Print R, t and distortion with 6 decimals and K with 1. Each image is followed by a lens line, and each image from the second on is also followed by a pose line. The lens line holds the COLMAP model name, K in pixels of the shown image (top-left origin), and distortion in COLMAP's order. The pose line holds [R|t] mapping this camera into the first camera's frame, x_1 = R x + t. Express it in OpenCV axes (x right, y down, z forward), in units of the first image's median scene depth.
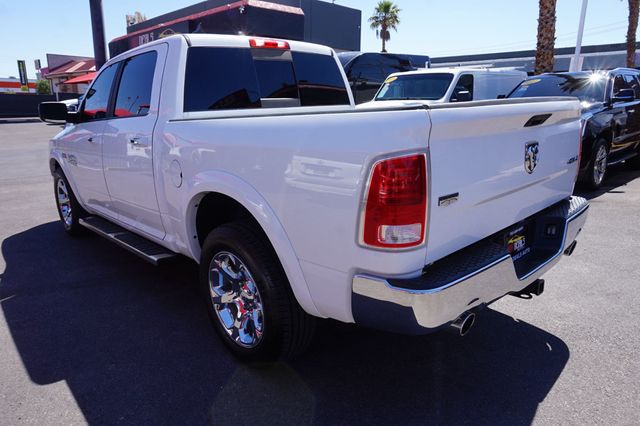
lens RADIAL K [[438.8, 0, 319.7], [0, 438.8, 216.9], [0, 0, 1]] dist [-0.047429, 0.043240]
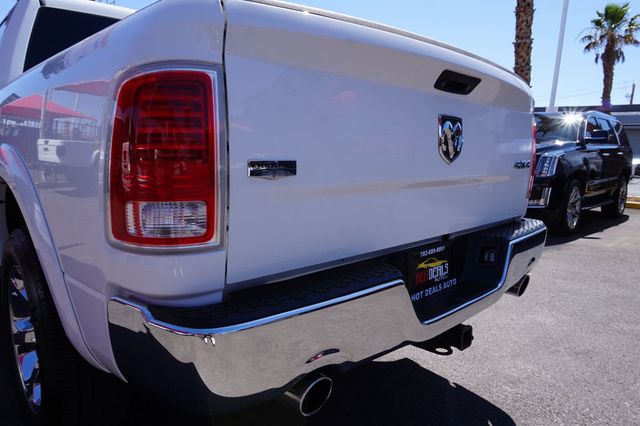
lens RADIAL K [[438.8, 0, 319.7], [0, 438.8, 216.9], [0, 0, 1]] dist [-0.047429, 0.043240]
pose [[0.998451, 0.047726, 0.028611, 0.203937], [-0.044403, 0.993238, -0.107267, 0.047900], [-0.033537, 0.105831, 0.993818, 0.261317]]
